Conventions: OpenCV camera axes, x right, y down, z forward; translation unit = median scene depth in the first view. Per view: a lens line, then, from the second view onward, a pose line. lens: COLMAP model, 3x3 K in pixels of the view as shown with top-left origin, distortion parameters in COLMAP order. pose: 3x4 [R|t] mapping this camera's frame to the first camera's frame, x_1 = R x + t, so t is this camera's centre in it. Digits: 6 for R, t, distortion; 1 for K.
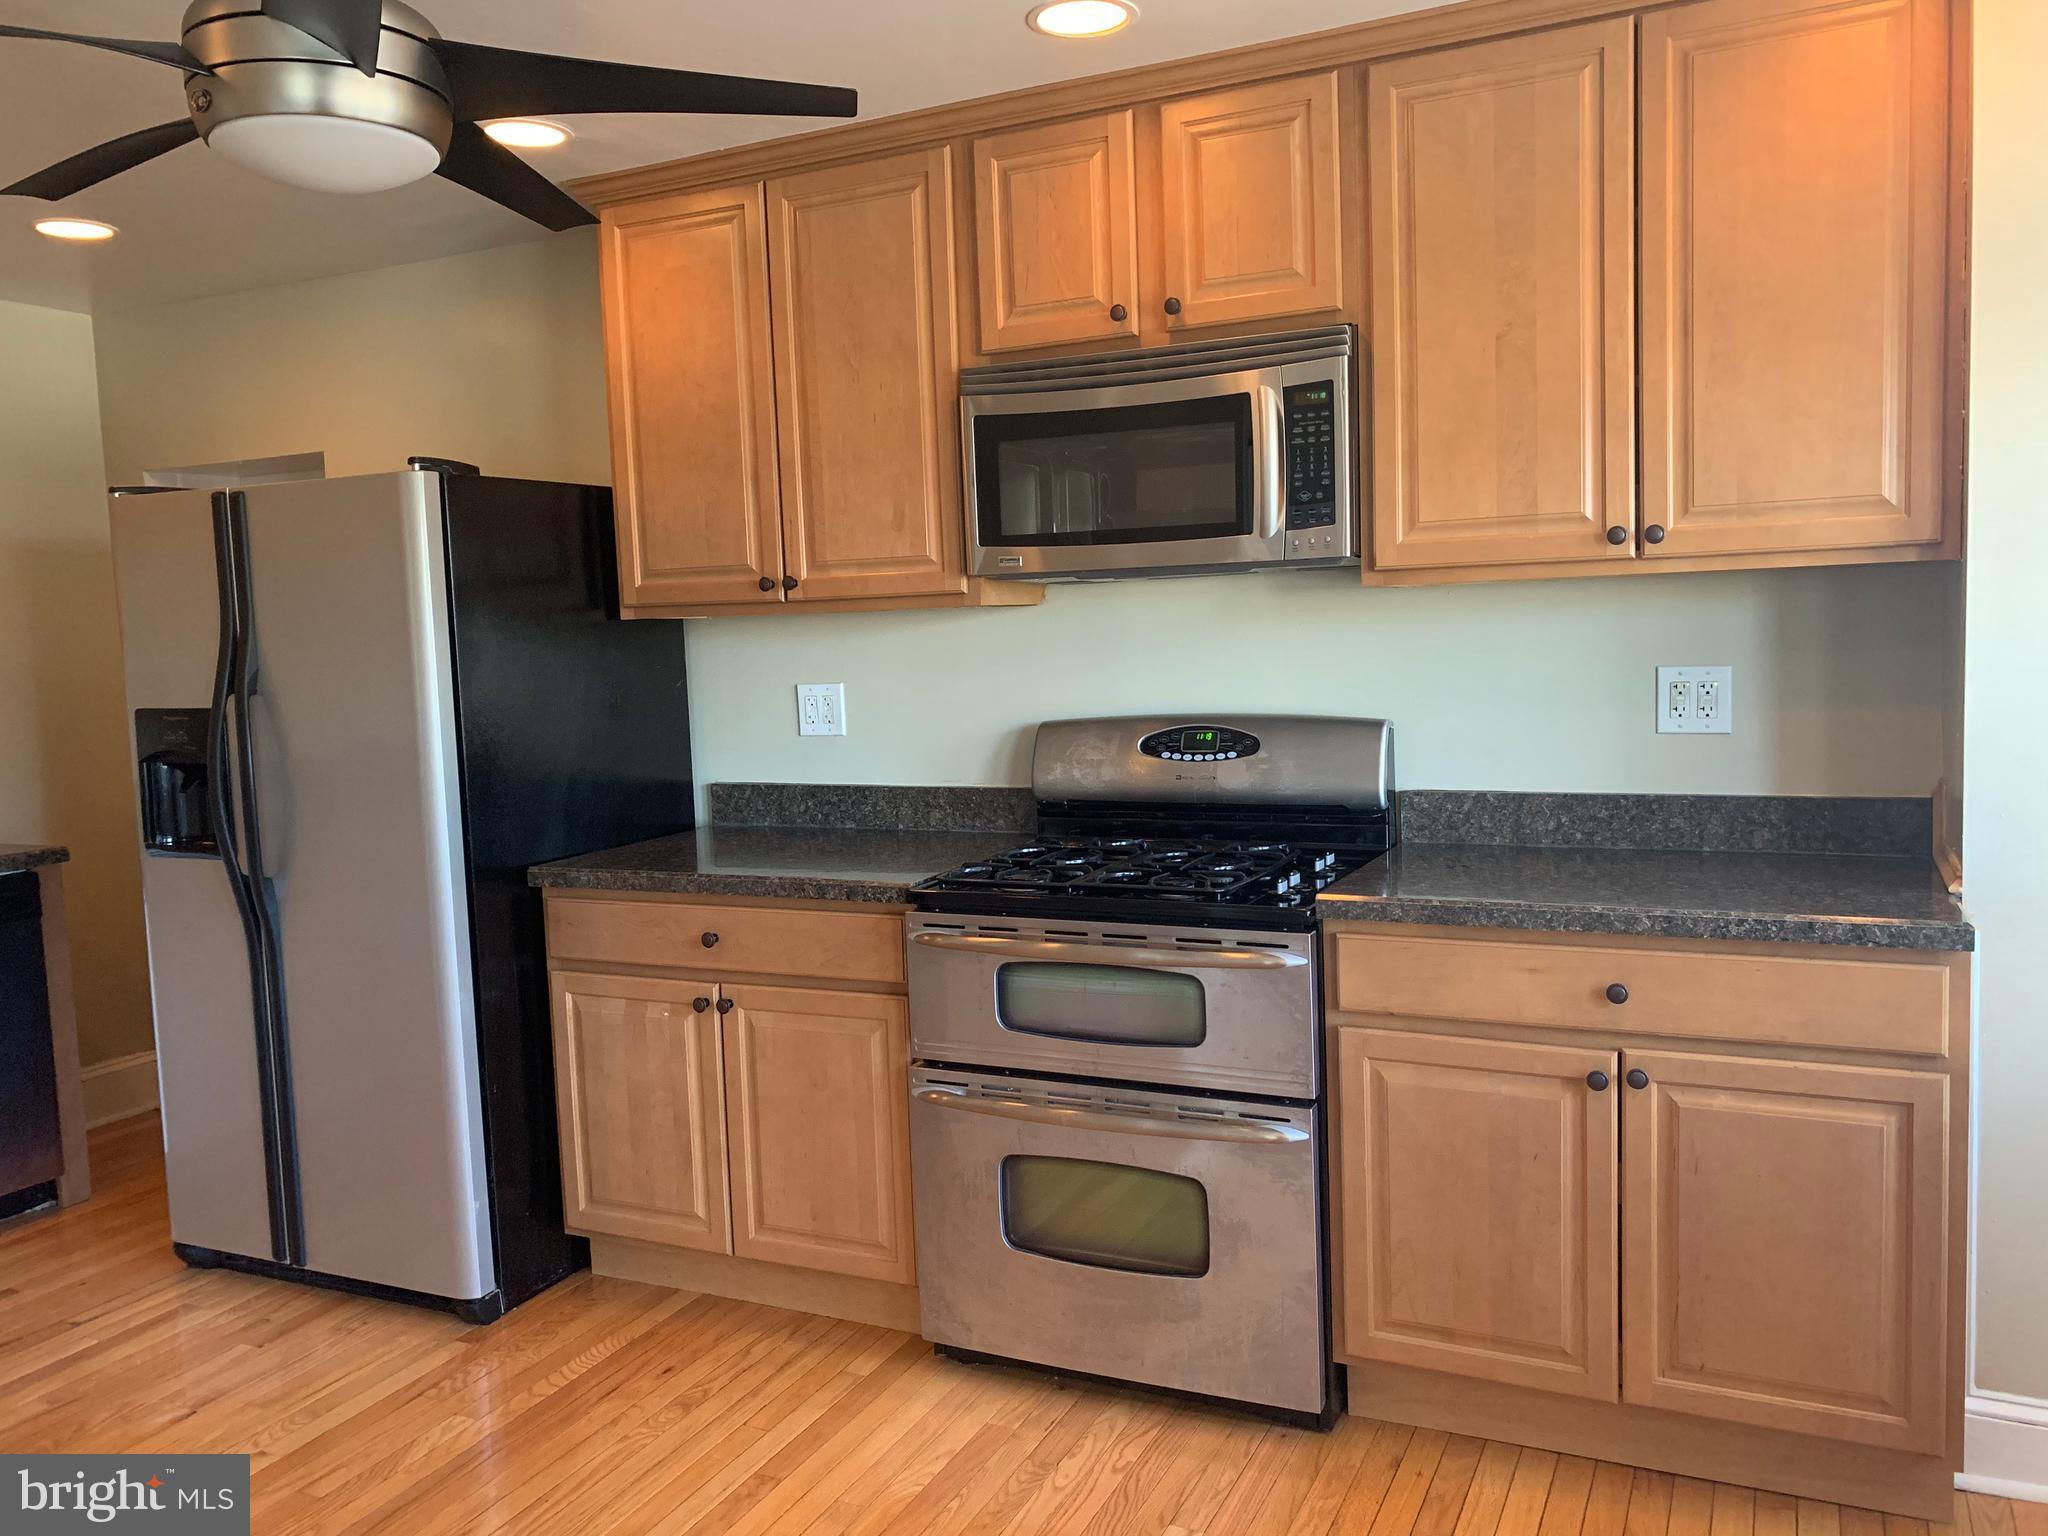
lens RADIAL K [[1565.6, 0, 1036.2], [0, 1565.6, 756.6], [0, 0, 1]] dist [0.036658, -0.048092]
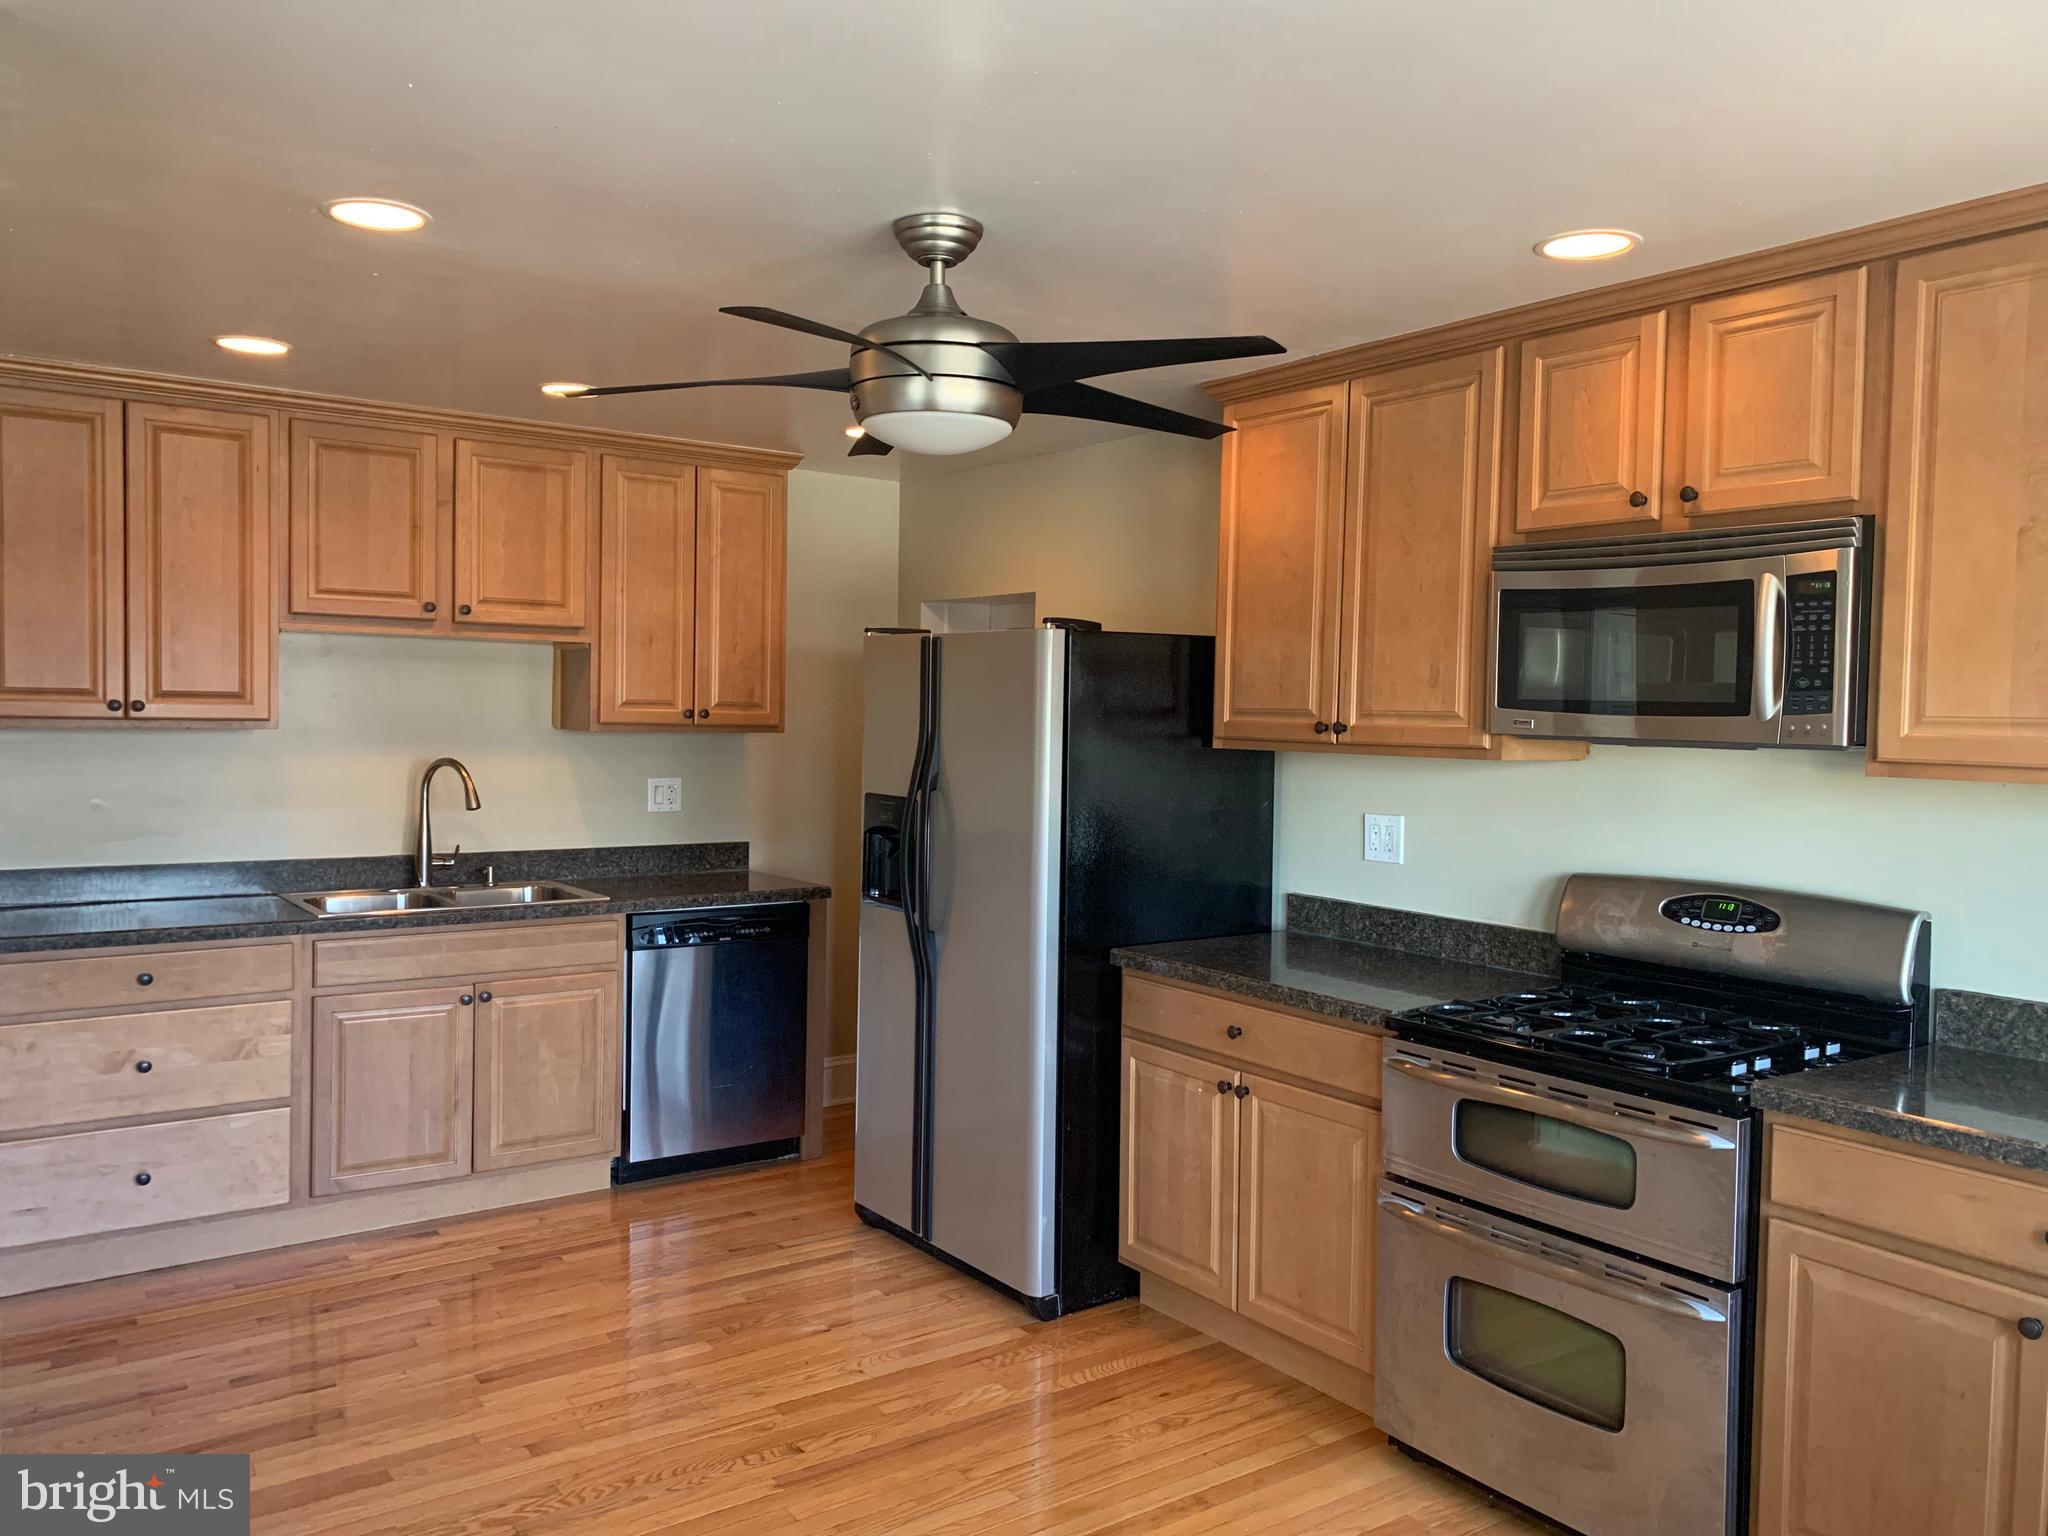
lens RADIAL K [[1565.6, 0, 1036.4], [0, 1565.6, 761.4], [0, 0, 1]] dist [0.036658, -0.048092]
pose [[0.874829, 0.069965, -0.479353, 0.205294], [-0.092548, 0.995428, -0.023612, -0.042151], [0.475509, 0.065020, 0.877305, -0.102230]]
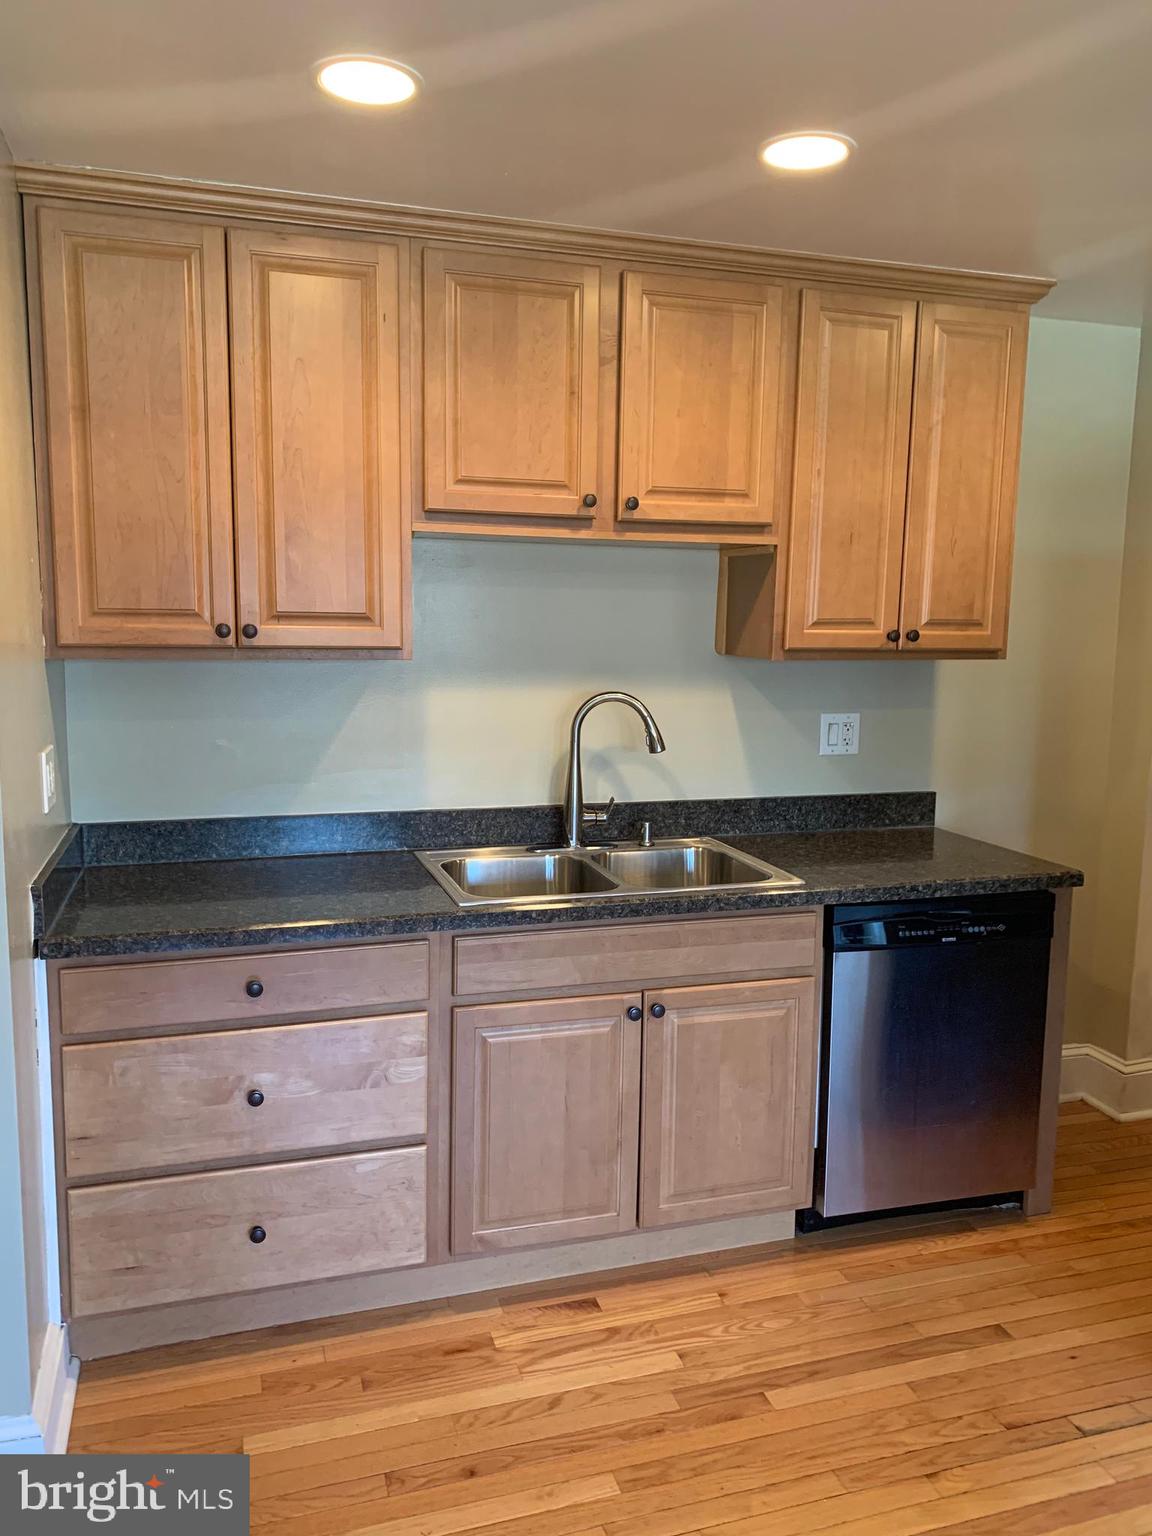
lens RADIAL K [[1174.2, 0, 574.6], [0, 1174.2, 763.6], [0, 0, 1]] dist [0.036658, -0.048092]
pose [[0.673478, 0.139834, -0.725861, -0.388072], [-0.102215, 0.990128, 0.095905, -0.060467], [0.732106, 0.009604, 0.681123, 0.338593]]
